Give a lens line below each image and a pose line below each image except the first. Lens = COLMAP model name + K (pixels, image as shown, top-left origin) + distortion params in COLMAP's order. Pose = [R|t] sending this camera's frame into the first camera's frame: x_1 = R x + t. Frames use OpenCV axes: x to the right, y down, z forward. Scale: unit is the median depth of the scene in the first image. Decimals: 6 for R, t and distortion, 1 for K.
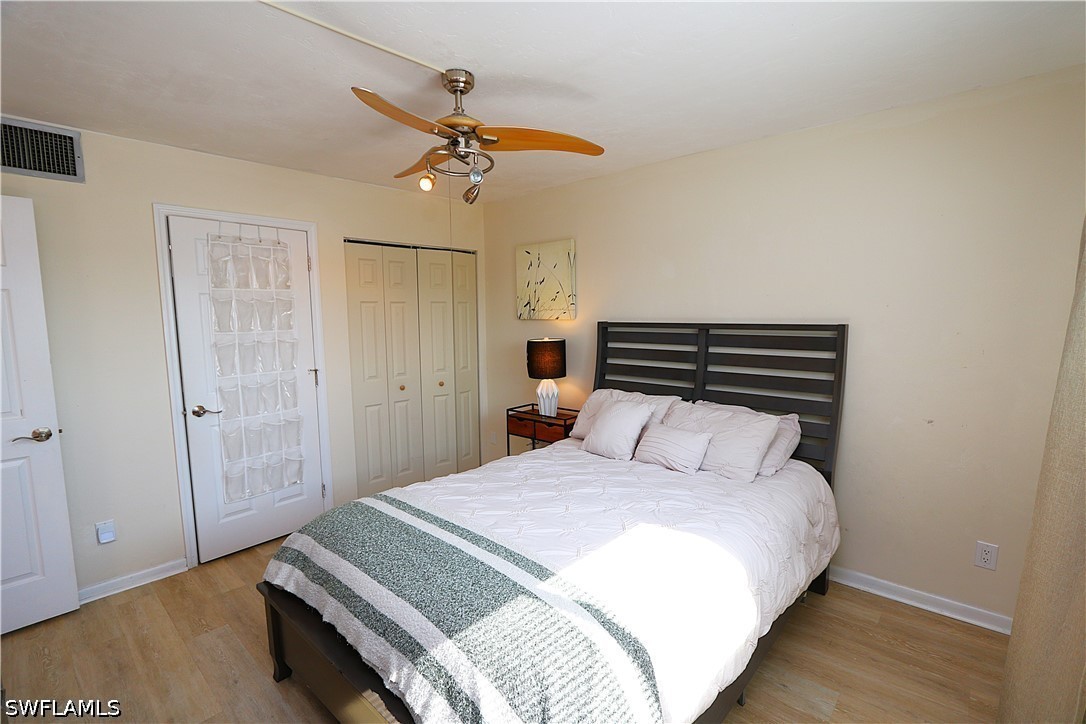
lens RADIAL K [[493.5, 0, 548.6], [0, 493.5, 363.3], [0, 0, 1]] dist [-0.021303, 0.003912]
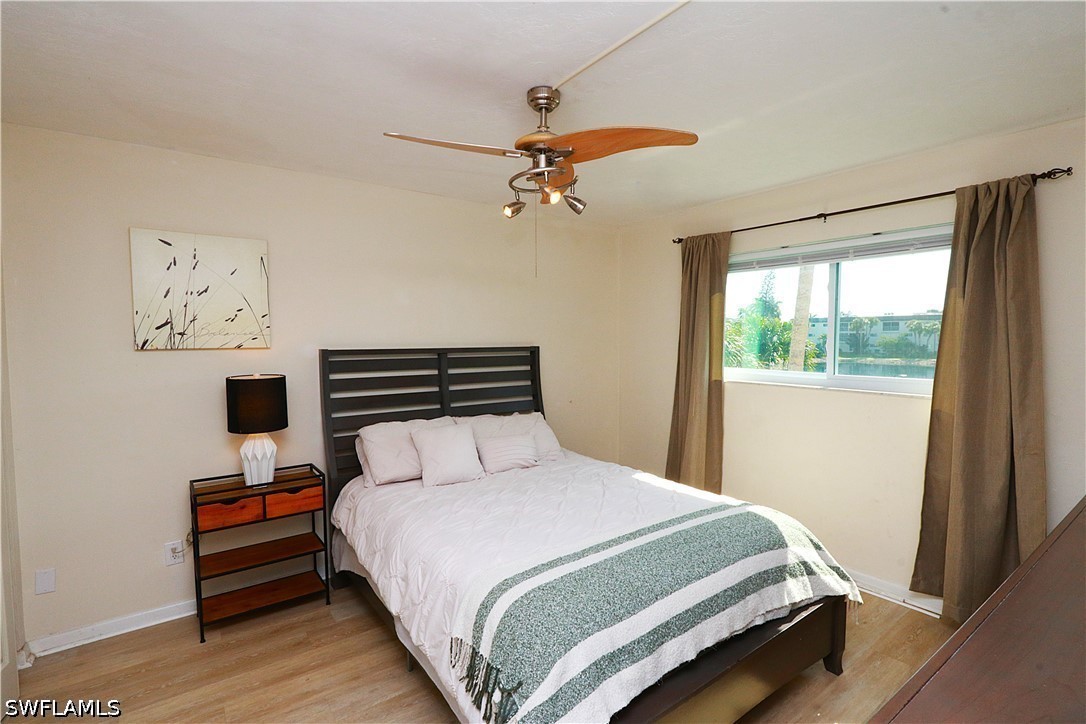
lens RADIAL K [[509.9, 0, 548.8], [0, 509.9, 364.7], [0, 0, 1]] dist [-0.019882, 0.007703]
pose [[0.196683, -0.044315, 0.979465, -0.671167], [0.100949, 0.994584, 0.024728, -0.042807], [-0.975256, 0.094012, 0.200092, 0.474287]]
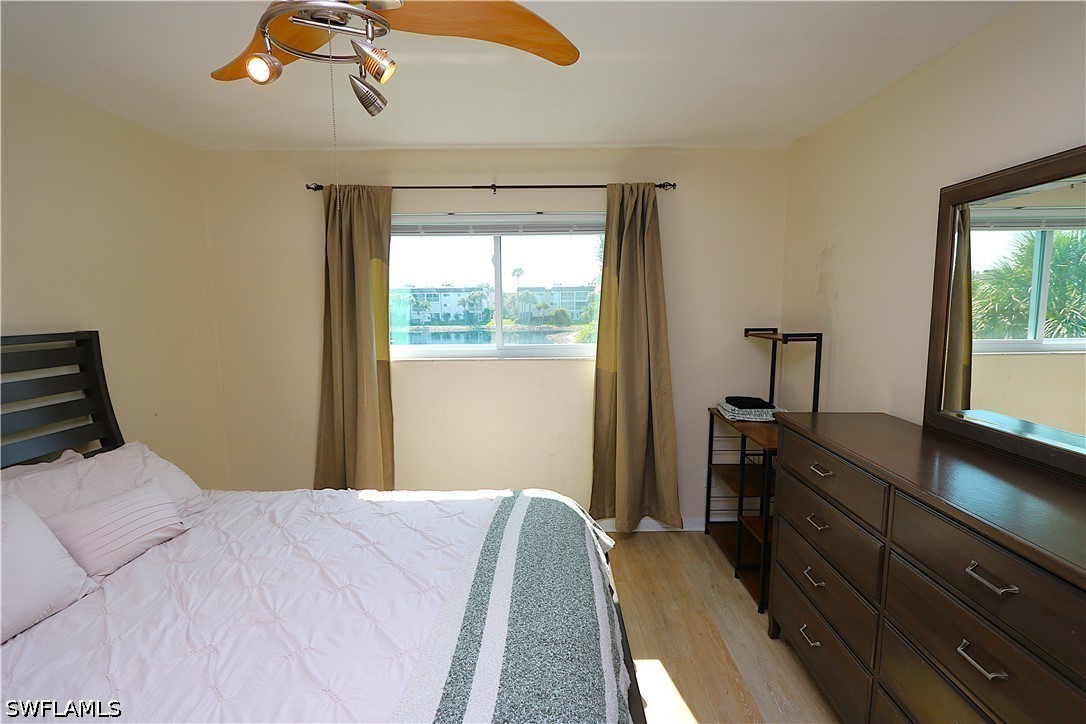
lens RADIAL K [[509.9, 0, 548.8], [0, 509.9, 364.7], [0, 0, 1]] dist [-0.019882, 0.007703]
pose [[-0.670731, -0.069648, 0.738423, -0.445295], [0.093506, 0.979698, 0.177339, -0.075393], [-0.735783, 0.187994, -0.650601, 0.719889]]
